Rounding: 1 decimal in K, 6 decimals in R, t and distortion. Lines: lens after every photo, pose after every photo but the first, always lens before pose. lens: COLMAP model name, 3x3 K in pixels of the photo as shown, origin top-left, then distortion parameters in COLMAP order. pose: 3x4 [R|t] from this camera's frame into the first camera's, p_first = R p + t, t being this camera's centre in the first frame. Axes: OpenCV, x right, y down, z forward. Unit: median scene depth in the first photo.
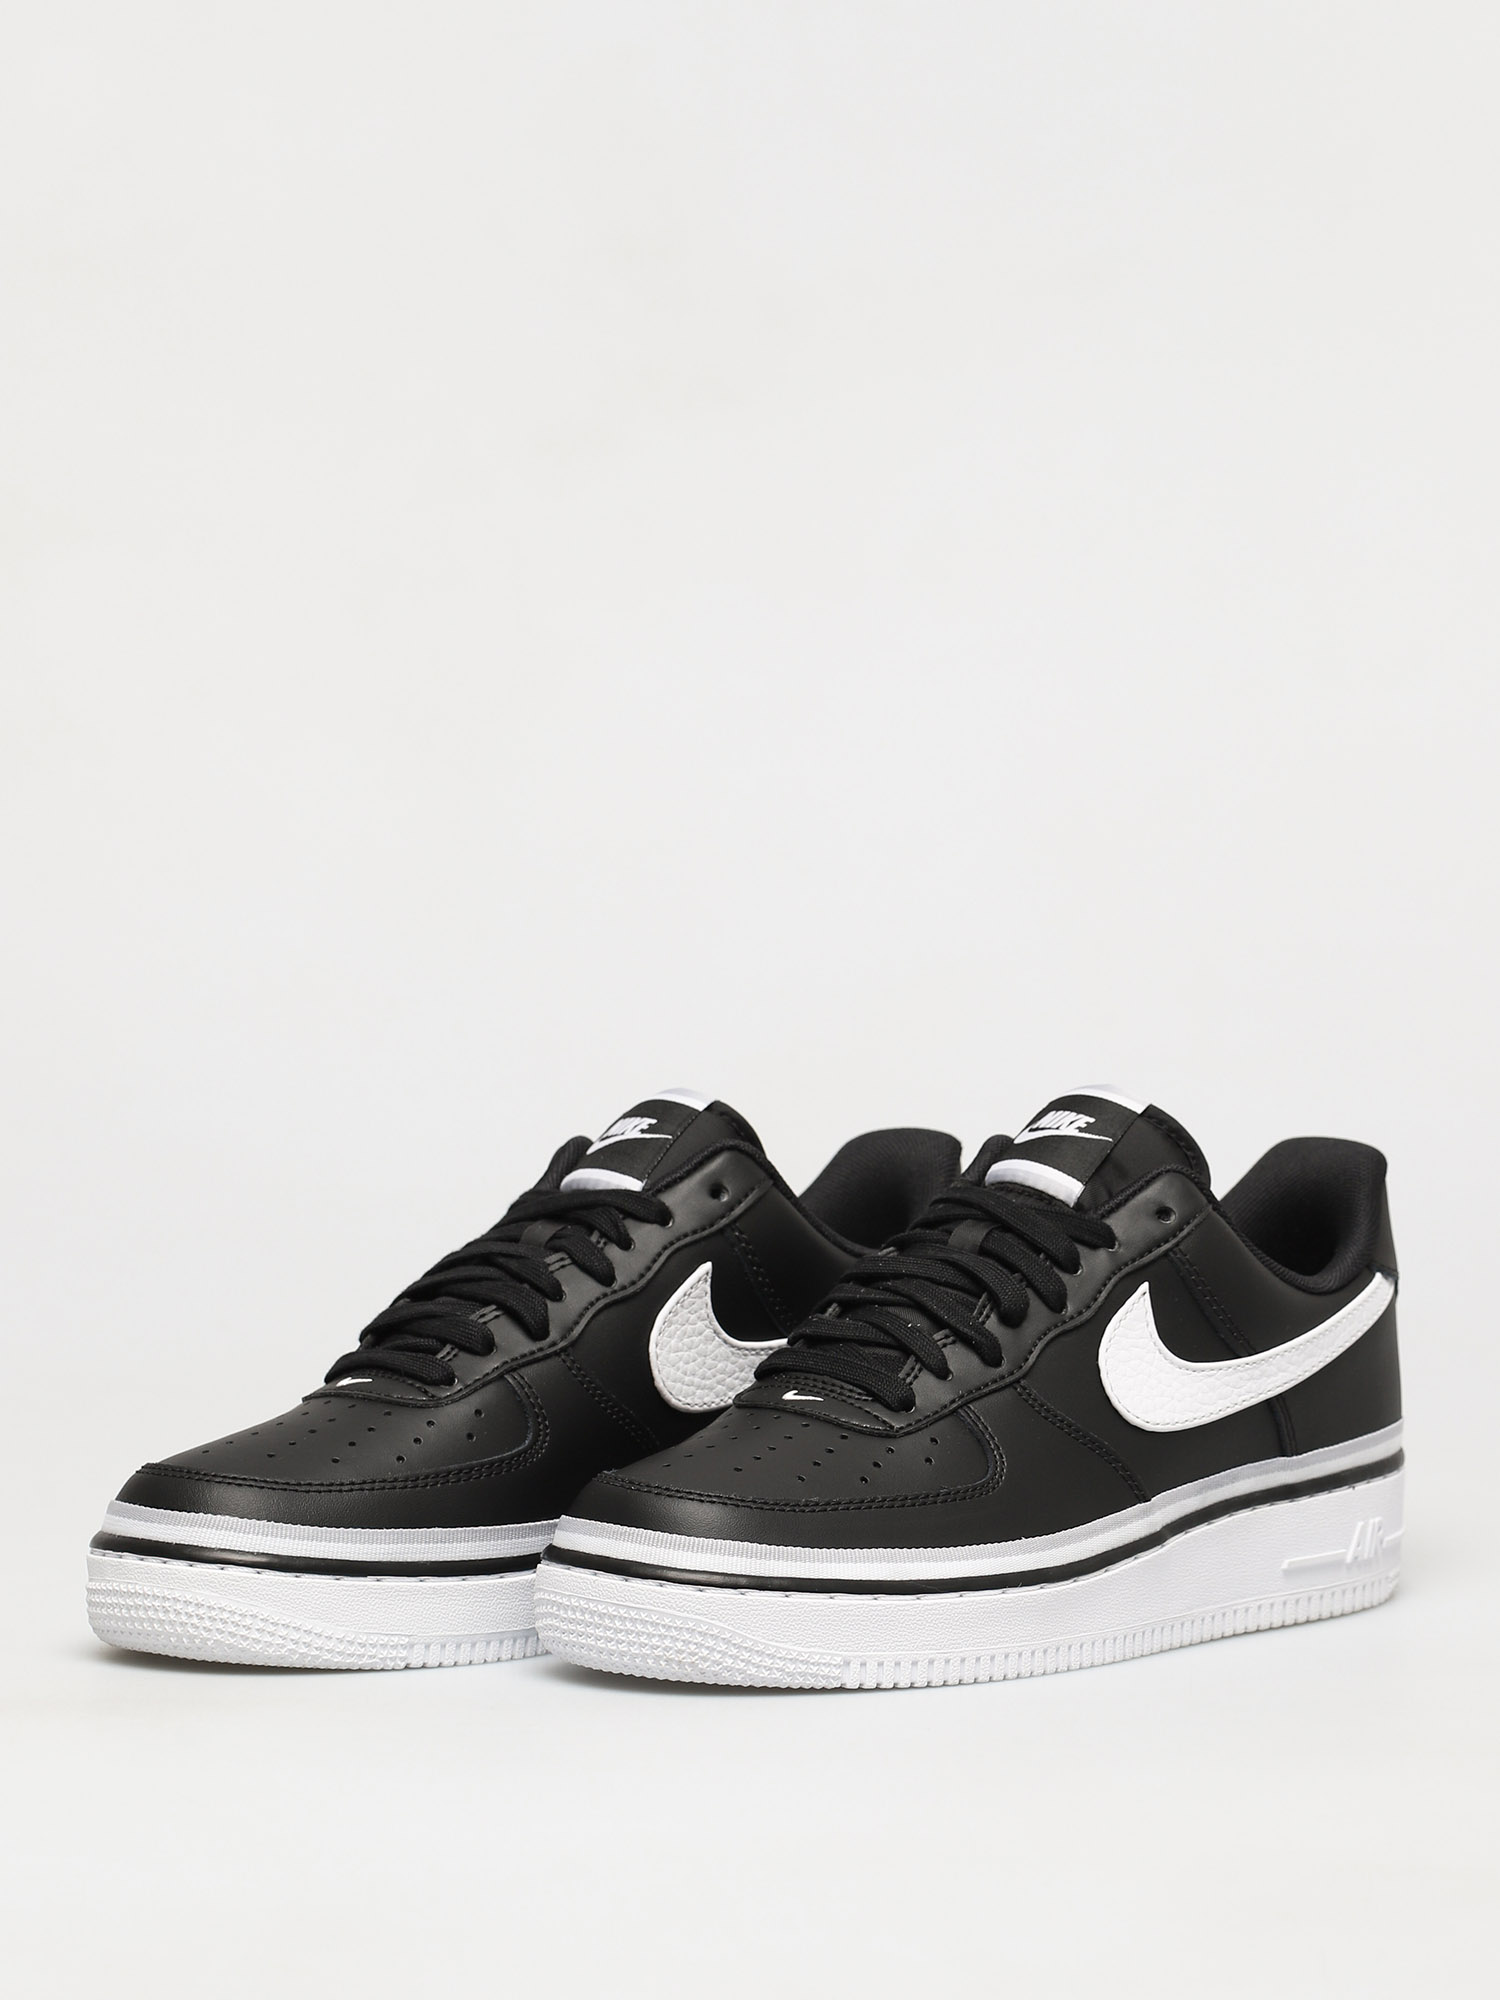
lens RADIAL K [[6538.5, 0, 750.0], [0, 6538.5, 1000.0], [0, 0, 1]] dist [-0.293355, -2.296119]
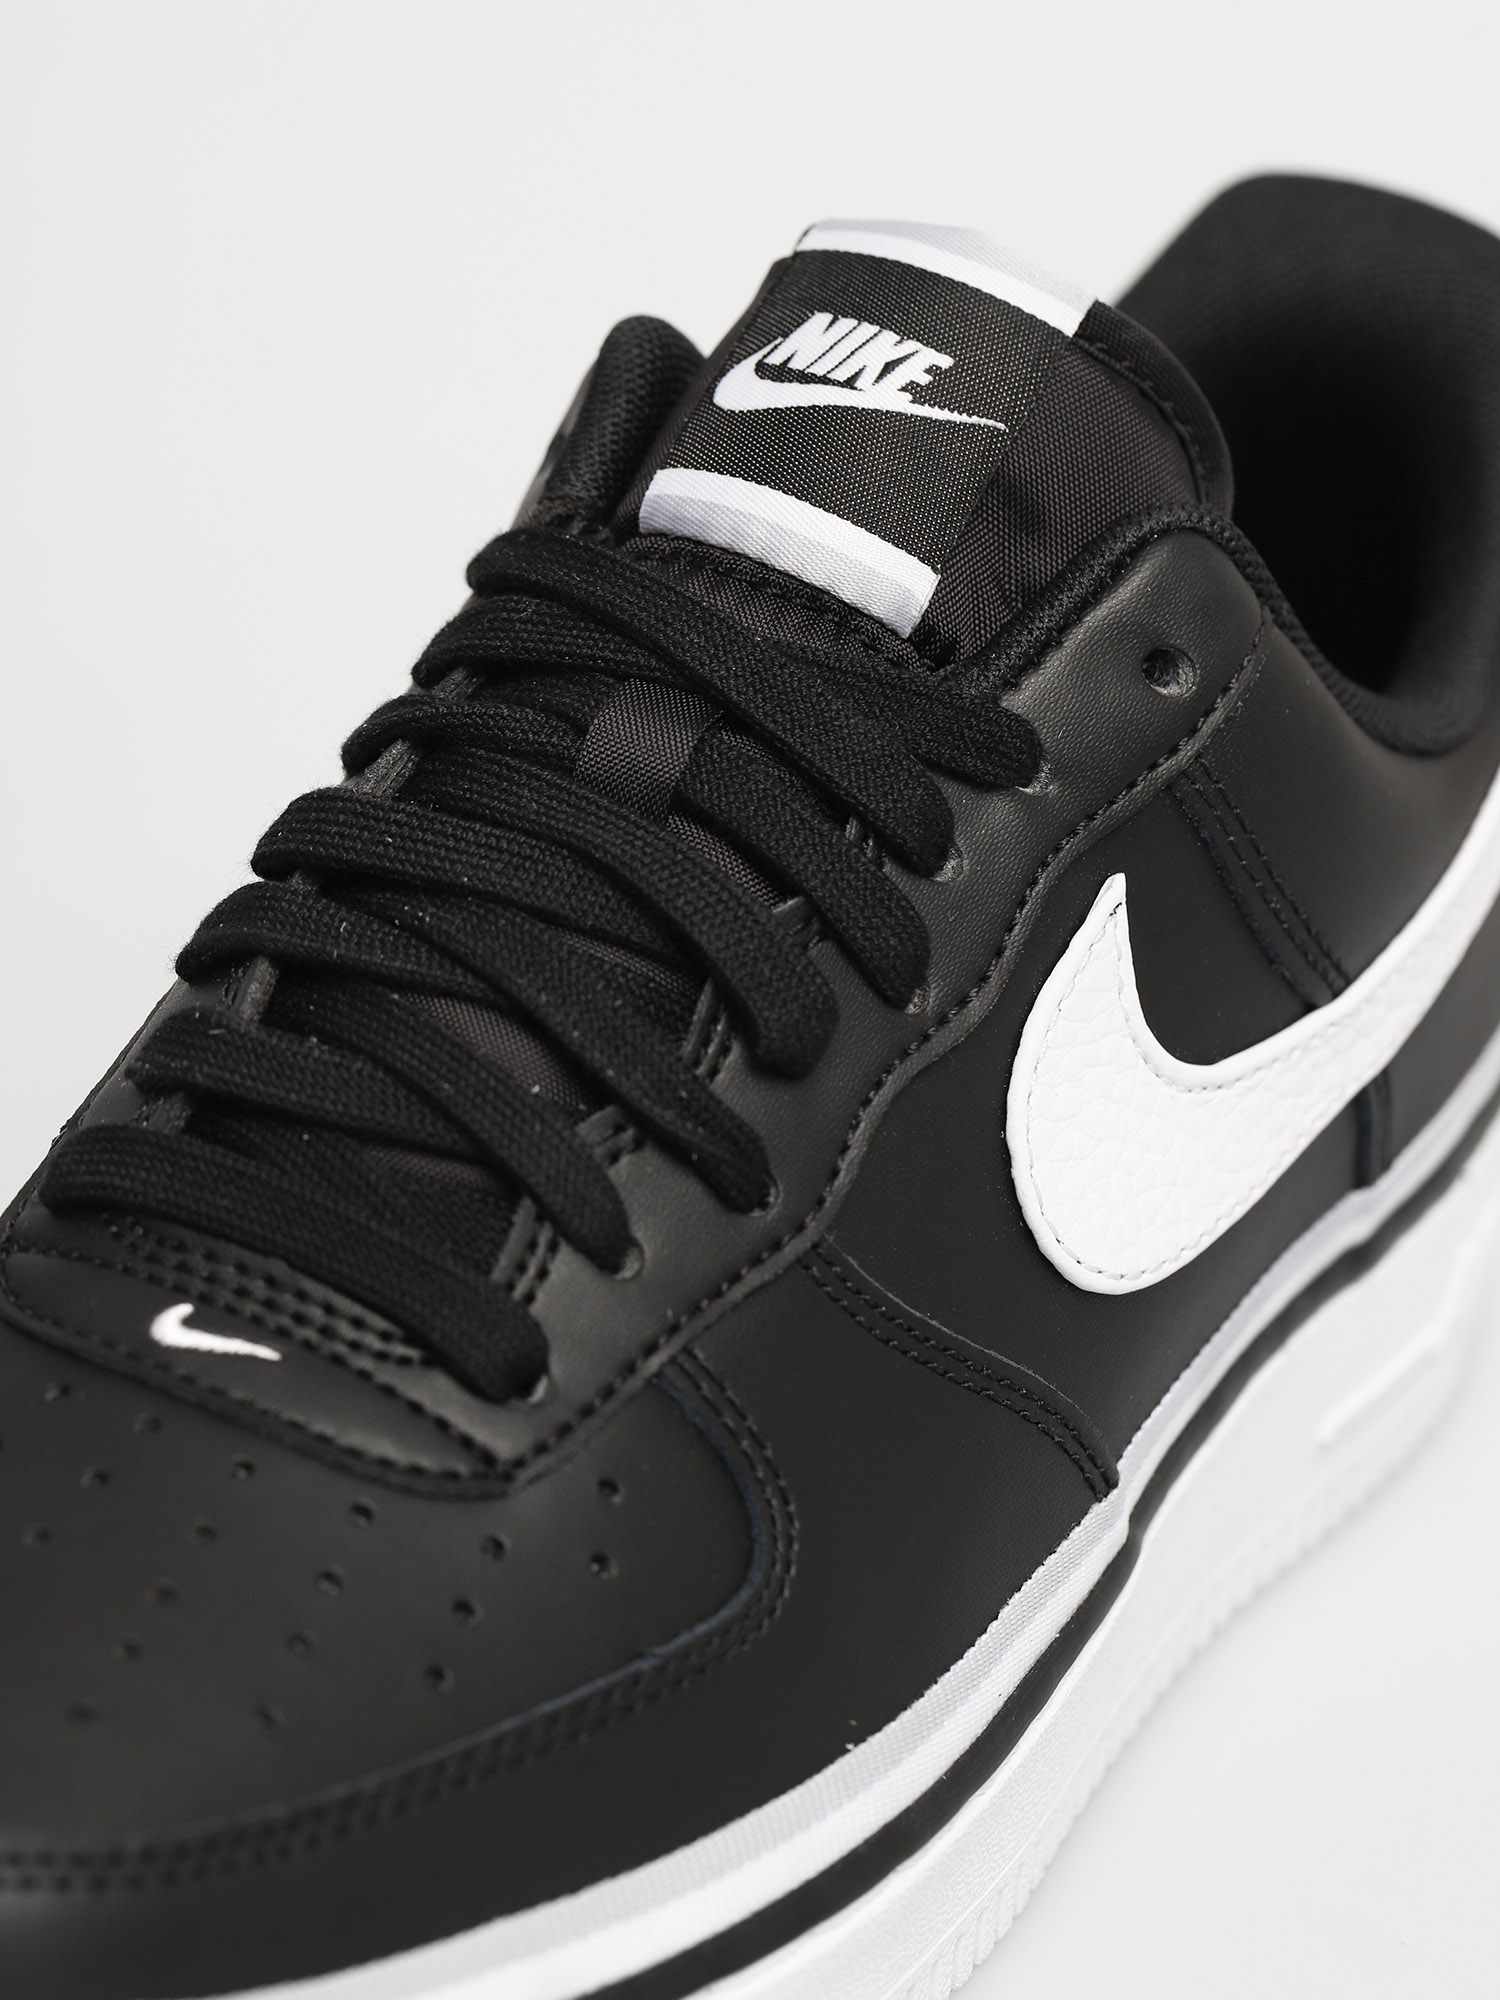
lens RADIAL K [[6538.5, 0, 750.0], [0, 6538.5, 1000.0], [0, 0, 1]] dist [-0.293355, -2.296119]
pose [[0.971856, -0.035304, 0.232917, -0.043256], [-0.059160, 0.920447, 0.386365, -0.088513], [-0.228028, -0.389271, 0.892453, 0.685477]]
